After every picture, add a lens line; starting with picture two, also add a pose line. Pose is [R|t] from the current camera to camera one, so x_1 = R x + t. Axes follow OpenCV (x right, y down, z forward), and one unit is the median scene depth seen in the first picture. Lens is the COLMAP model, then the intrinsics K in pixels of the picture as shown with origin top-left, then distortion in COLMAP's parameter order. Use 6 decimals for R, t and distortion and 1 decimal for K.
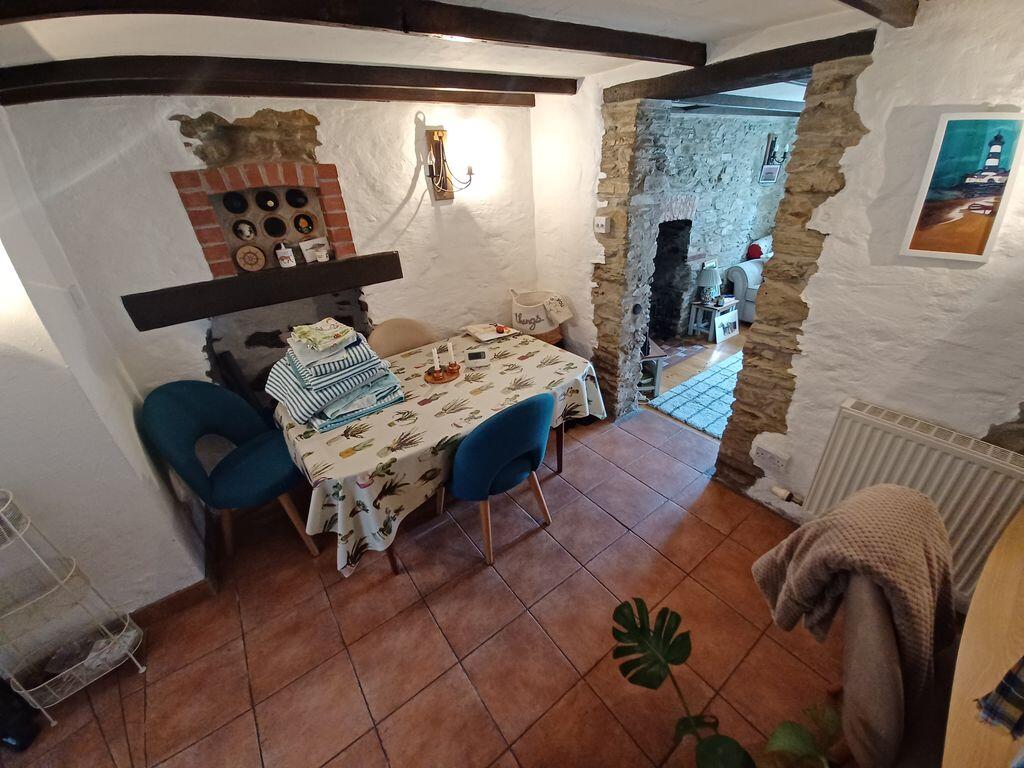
lens RADIAL K [[411.3, 0, 521.4], [0, 411.3, 383.9], [0, 0, 1]] dist [0.001820, -0.000003]
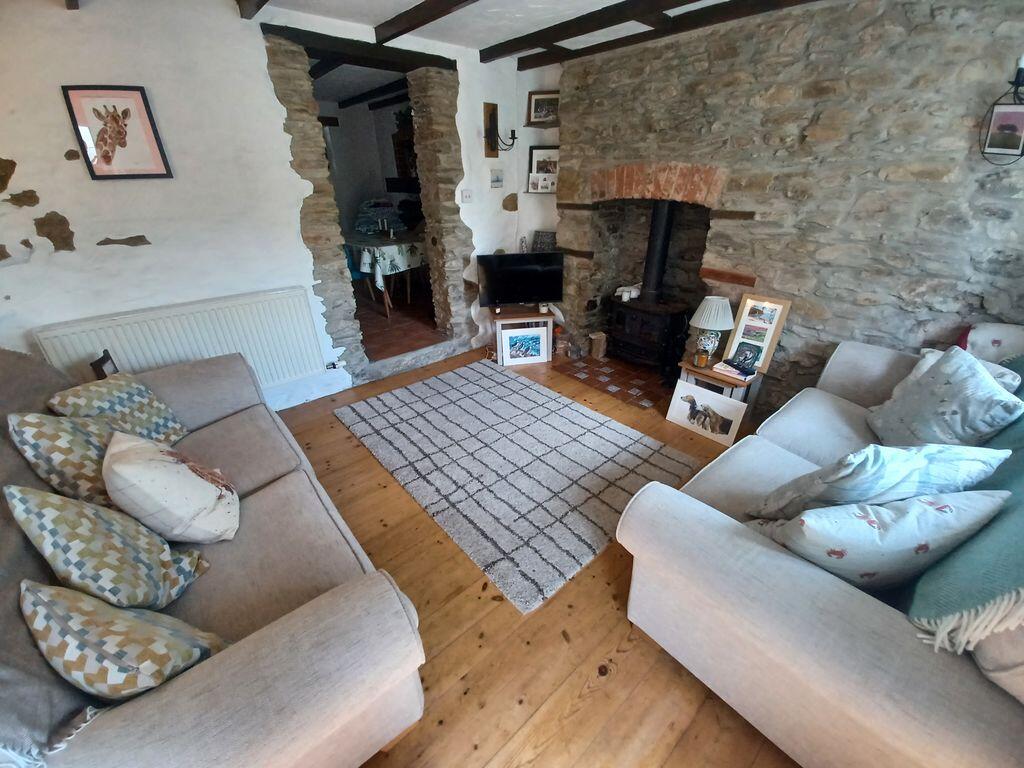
lens RADIAL K [[411.3, 0, 521.4], [0, 411.3, 383.9], [0, 0, 1]] dist [0.001820, -0.000003]
pose [[0.080835, 0.499913, -0.862295, 0.979936], [-0.466130, 0.783652, 0.410623, -0.294570], [0.881015, 0.368749, 0.296371, 0.631519]]
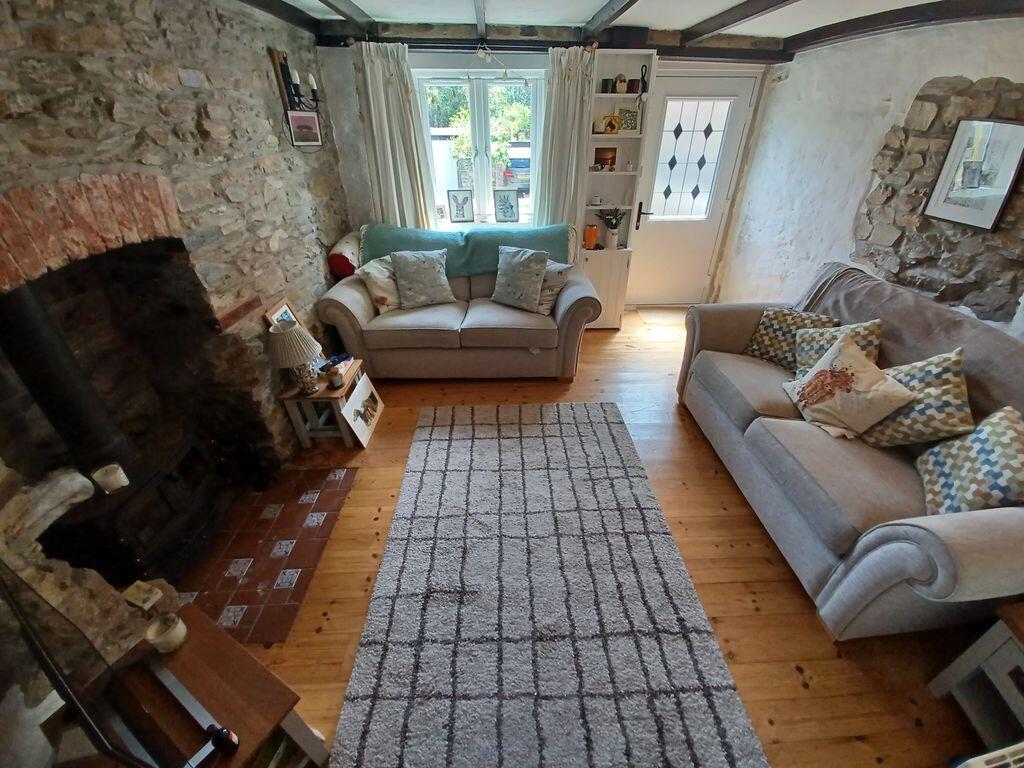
lens RADIAL K [[401.4, 0, 522.1], [0, 401.4, 385.3], [0, 0, 1]] dist [0.020429, -0.018726]
pose [[0.567514, -0.405866, 0.716380, 0.251254], [0.371245, 0.902738, 0.217348, -0.217666], [-0.734918, 0.142605, 0.662992, 0.492973]]
